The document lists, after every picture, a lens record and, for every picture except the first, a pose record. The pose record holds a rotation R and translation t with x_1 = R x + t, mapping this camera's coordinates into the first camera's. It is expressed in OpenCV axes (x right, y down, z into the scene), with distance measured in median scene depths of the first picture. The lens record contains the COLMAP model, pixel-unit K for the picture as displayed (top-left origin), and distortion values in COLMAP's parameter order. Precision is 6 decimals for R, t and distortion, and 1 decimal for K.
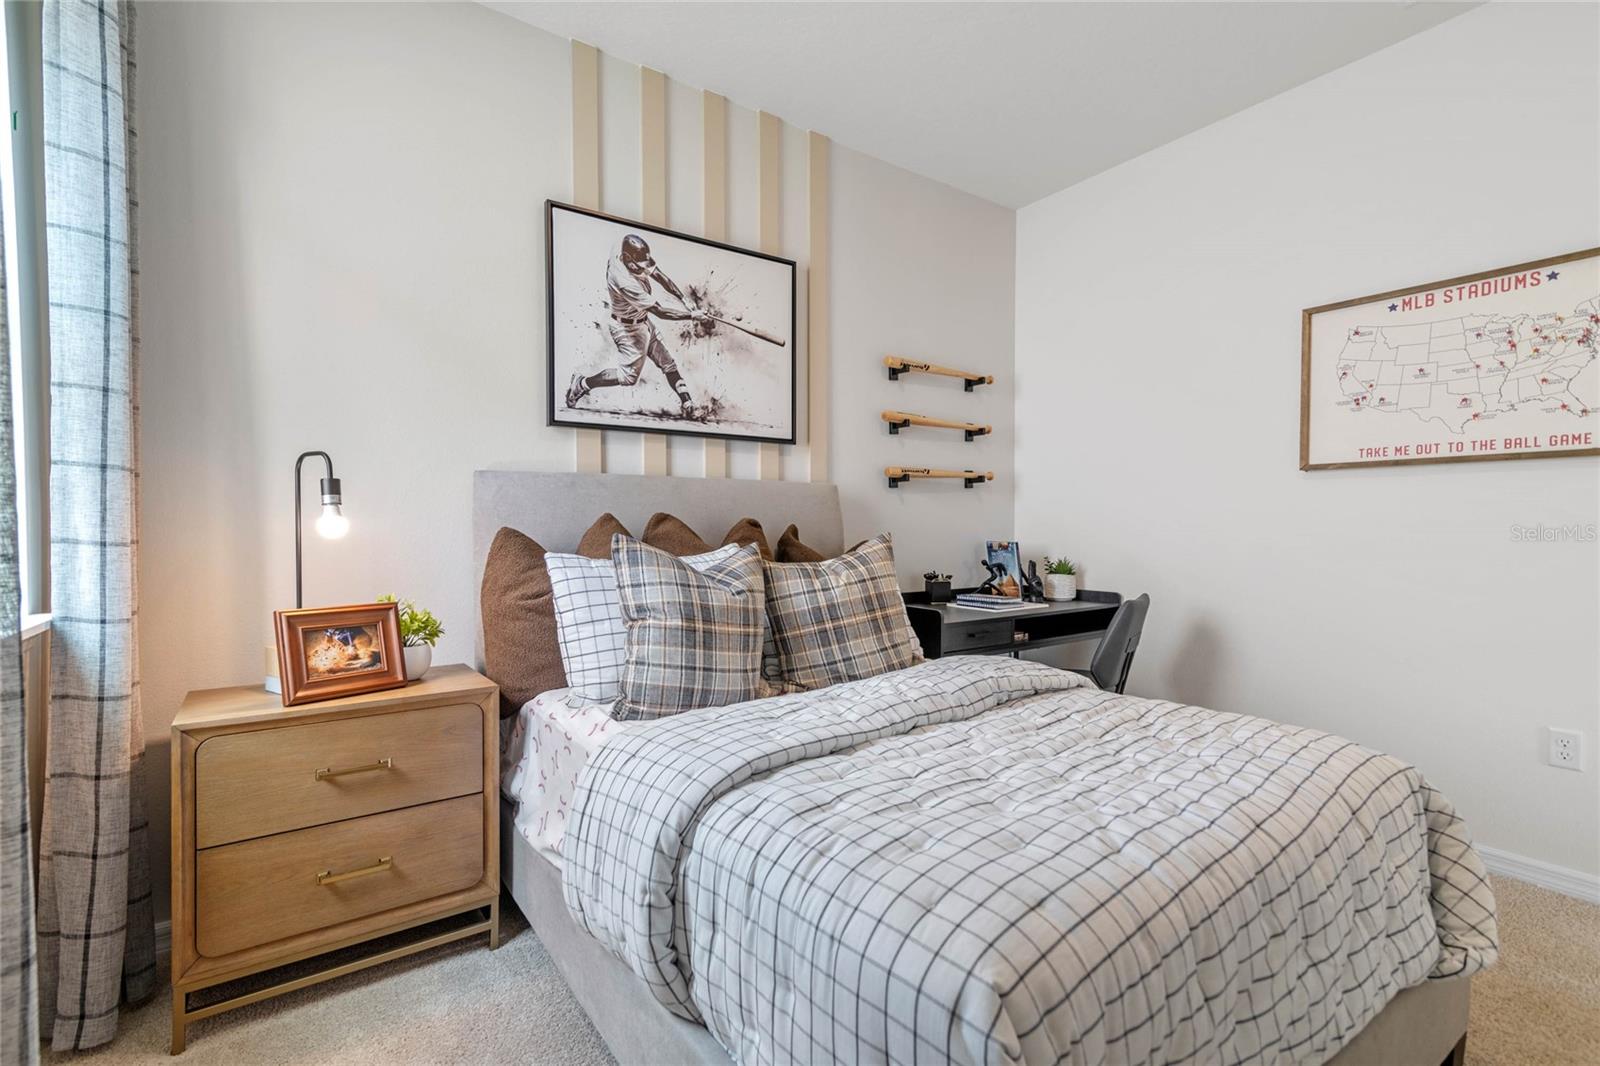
lens RADIAL K [[727.1, 0, 799.0], [0, 727.1, 520.9], [0, 0, 1]] dist [0.014590, -0.001097]
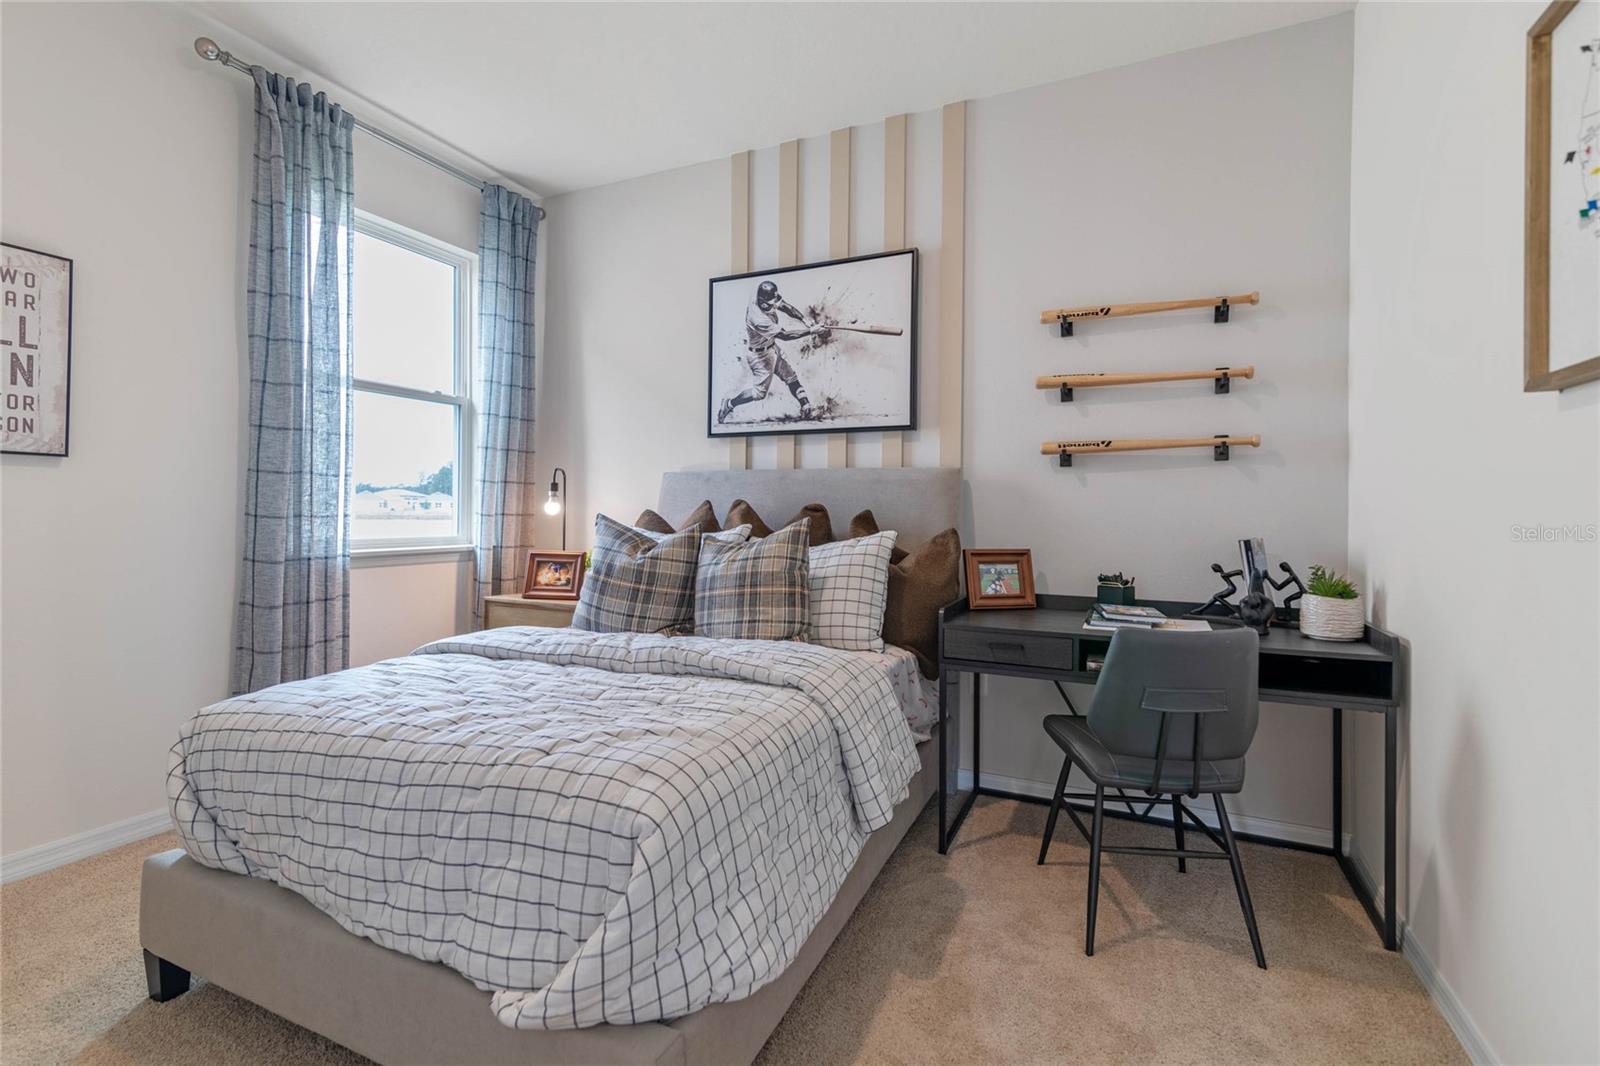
lens RADIAL K [[737.7, 0, 800.6], [0, 737.7, 488.5], [0, 0, 1]] dist [0.003459, 0.000110]
pose [[0.499081, -0.020082, -0.866323, 0.898540], [-0.004159, 0.999664, -0.025568, 0.002216], [0.866545, 0.016363, 0.498830, 0.410305]]
